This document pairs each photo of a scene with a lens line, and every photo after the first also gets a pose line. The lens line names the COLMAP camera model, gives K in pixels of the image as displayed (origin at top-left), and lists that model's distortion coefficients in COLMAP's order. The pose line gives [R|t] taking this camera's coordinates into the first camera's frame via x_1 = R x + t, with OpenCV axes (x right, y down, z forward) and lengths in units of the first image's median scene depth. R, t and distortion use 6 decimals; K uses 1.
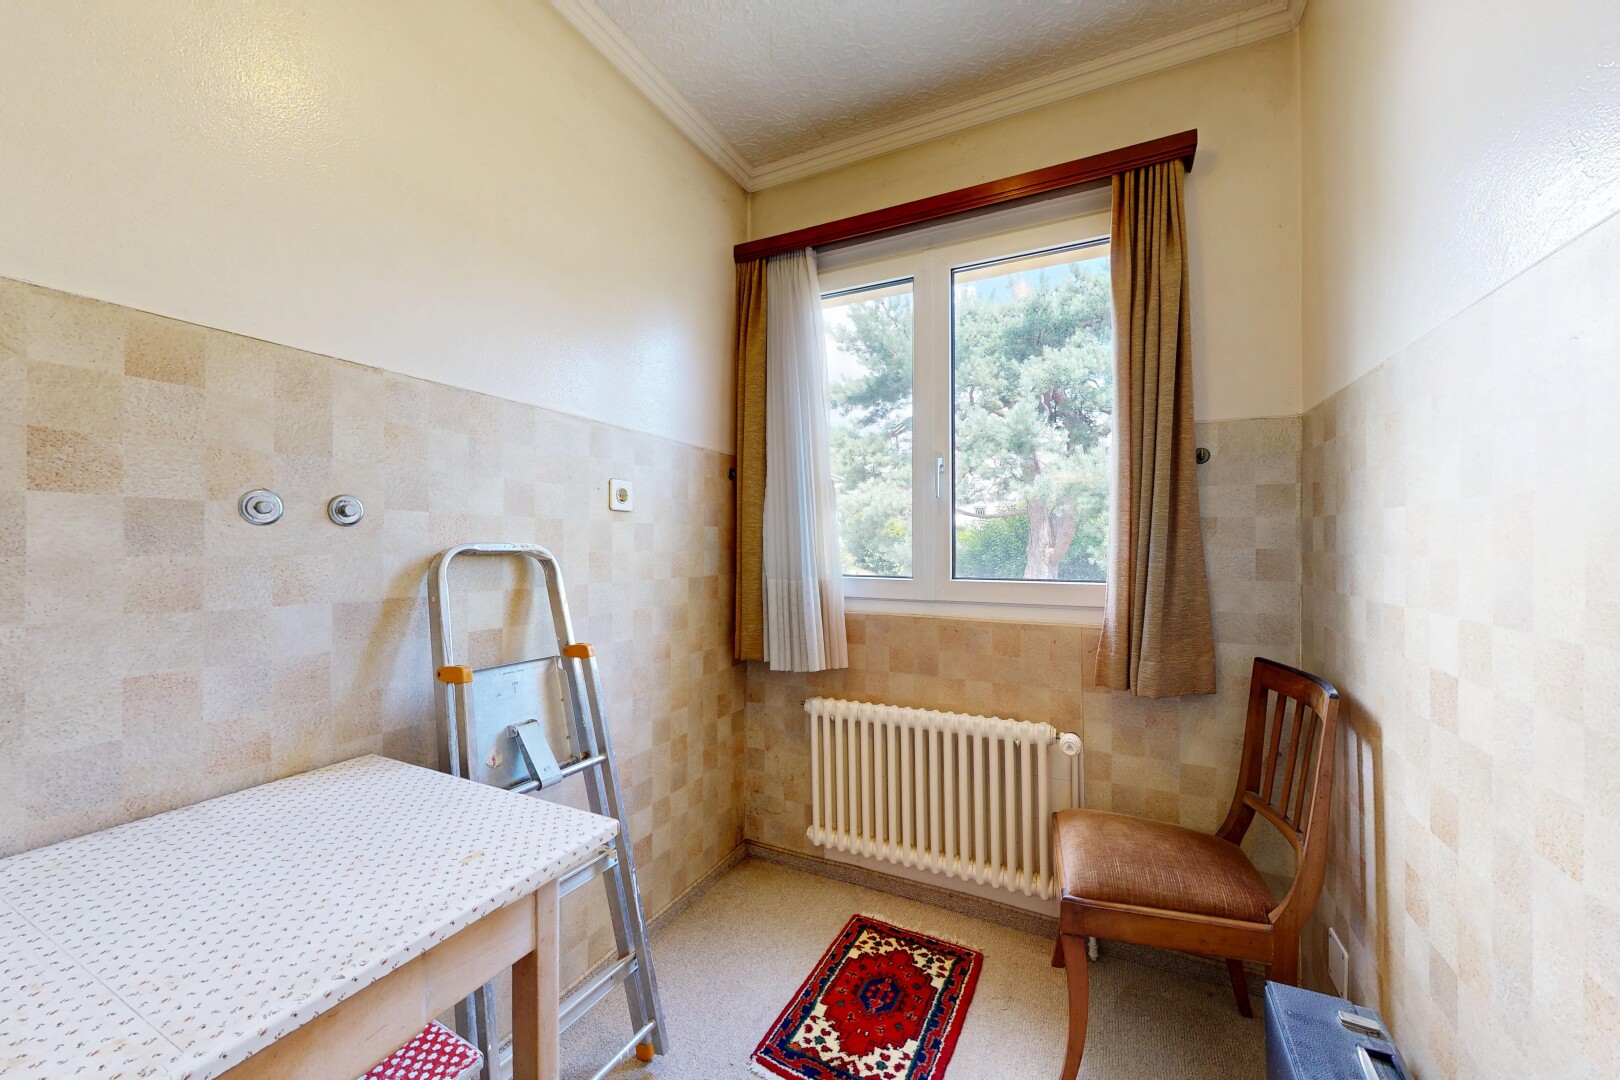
lens RADIAL K [[613.2, 0, 811.8], [0, 613.2, 541.7], [0, 0, 1]] dist [0.000882, -0.000060]
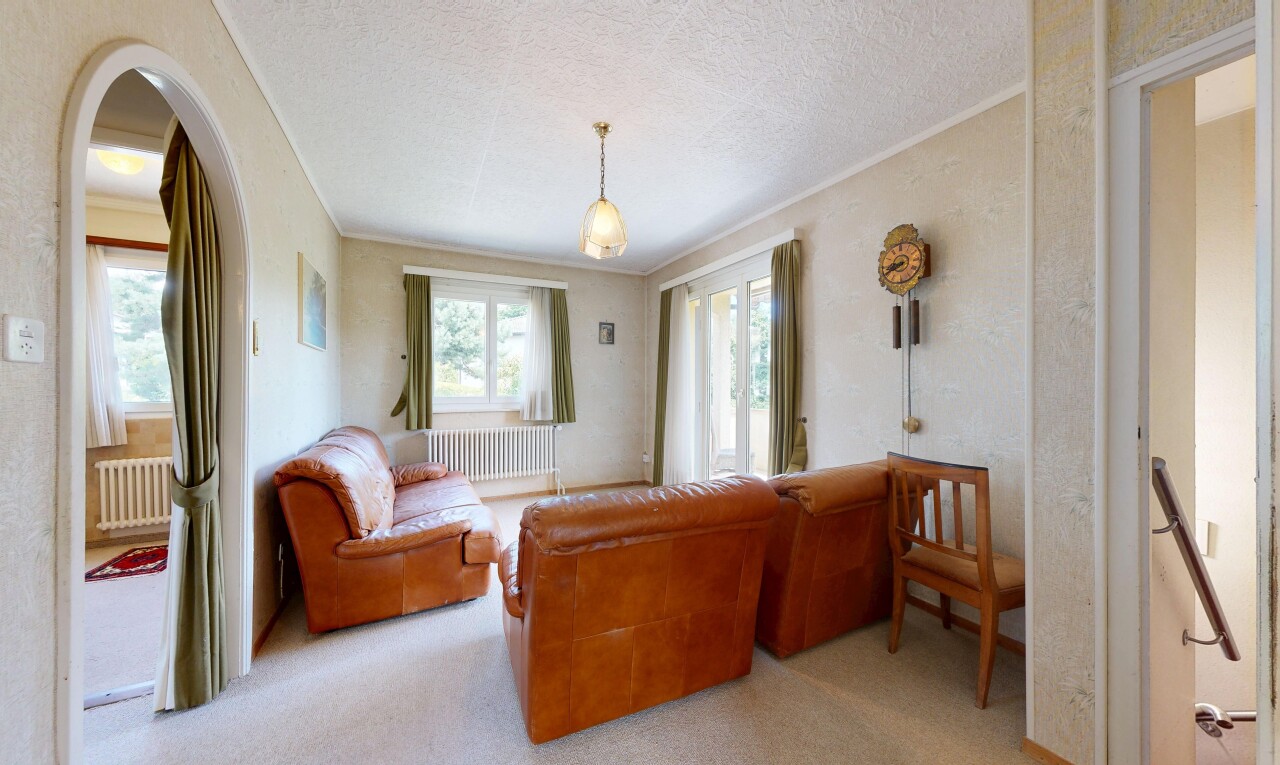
lens RADIAL K [[432.4, 0, 638.6], [0, 432.4, 382.8], [0, 0, 1]] dist [-0.001519, -0.000081]
pose [[0.606813, 0.000086, 0.794845, -0.055884], [0.000530, 1.000000, -0.000512, -0.010628], [-0.794844, 0.000732, 0.606813, -1.363591]]
